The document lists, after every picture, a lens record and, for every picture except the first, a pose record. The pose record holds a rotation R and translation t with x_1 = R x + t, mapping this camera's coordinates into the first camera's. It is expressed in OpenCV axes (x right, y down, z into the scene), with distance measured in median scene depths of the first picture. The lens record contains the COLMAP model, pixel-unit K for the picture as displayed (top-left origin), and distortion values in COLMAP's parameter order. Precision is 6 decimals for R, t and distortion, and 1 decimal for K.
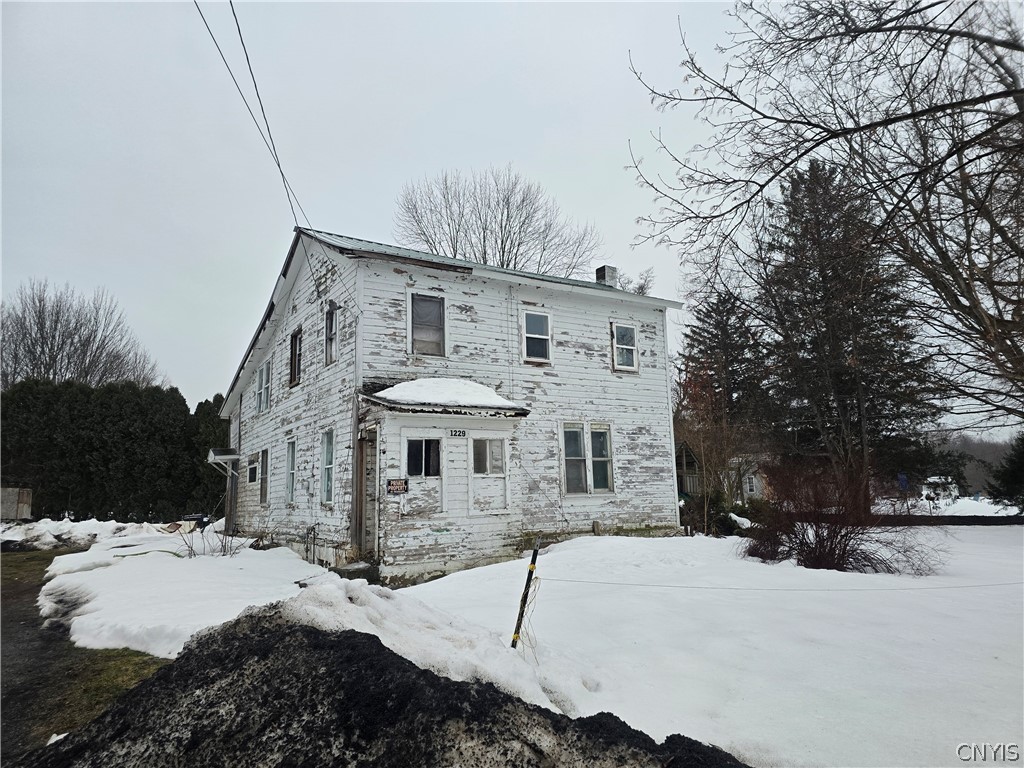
lens RADIAL K [[701.1, 0, 518.2], [0, 701.1, 380.6], [0, 0, 1]] dist [0.041494, -0.001275]
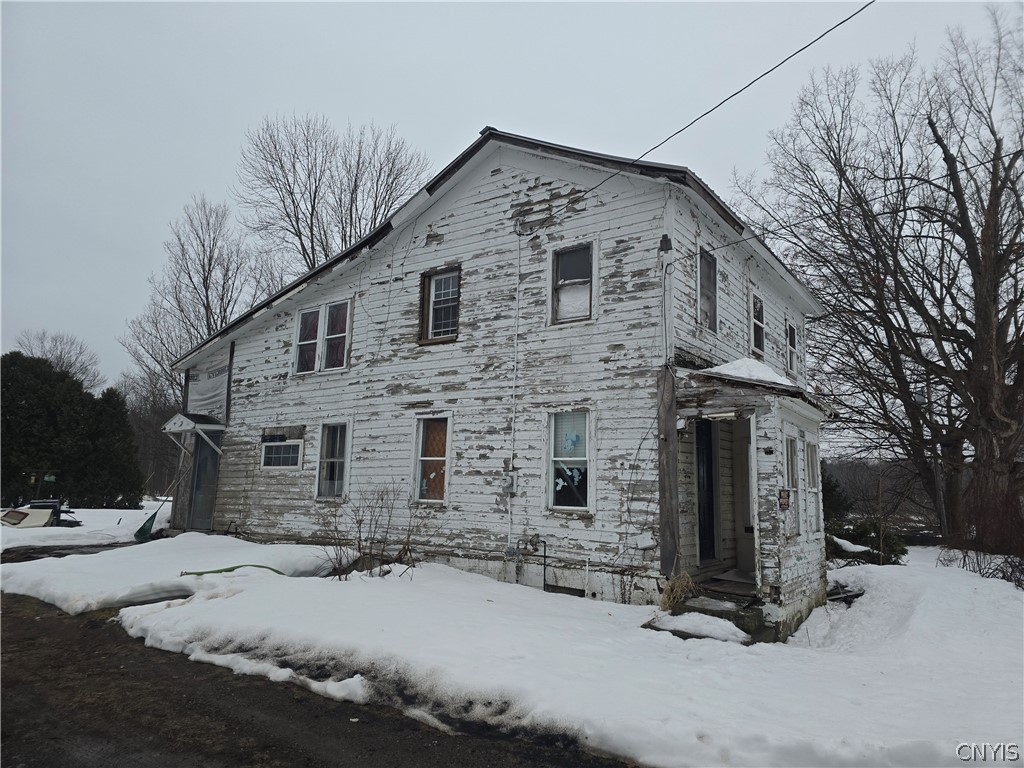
lens RADIAL K [[701.1, 0, 510.2], [0, 701.1, 386.9], [0, 0, 1]] dist [0.041494, -0.001275]
pose [[0.925997, 0.111121, 0.360806, -0.561031], [-0.114893, 0.993316, -0.011052, 0.058218], [-0.359622, -0.031220, 0.932576, 0.318271]]
